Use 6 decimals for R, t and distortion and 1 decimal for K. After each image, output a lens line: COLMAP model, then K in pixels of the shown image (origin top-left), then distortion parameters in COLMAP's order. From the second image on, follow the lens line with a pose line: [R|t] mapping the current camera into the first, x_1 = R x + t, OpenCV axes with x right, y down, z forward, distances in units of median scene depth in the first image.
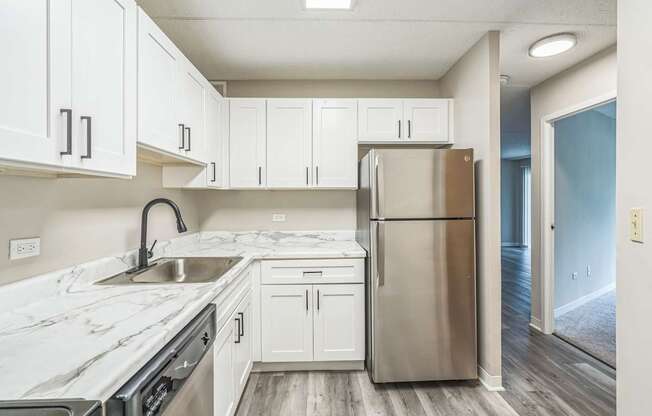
lens RADIAL K [[295.6, 0, 326.2], [0, 295.6, 185.0], [0, 0, 1]] dist [-0.001521, -0.000128]
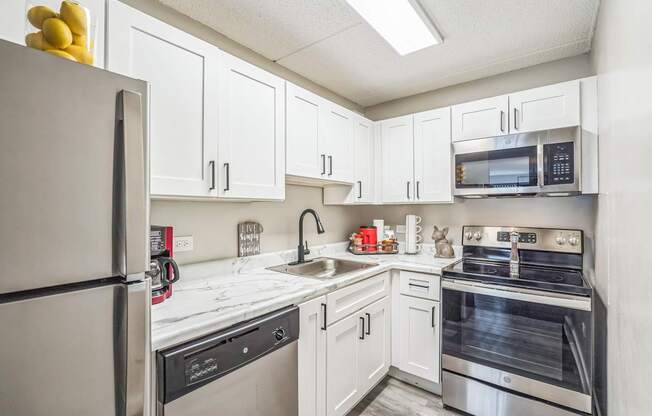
lens RADIAL K [[269.2, 0, 326.0], [0, 269.2, 208.0], [0, 0, 1]] dist [0.001736, 0.000035]
pose [[0.748295, 0.002146, -0.663363, 0.311699], [0.027020, 0.999066, 0.033712, -0.016813], [0.662816, -0.043151, 0.747538, 0.151917]]
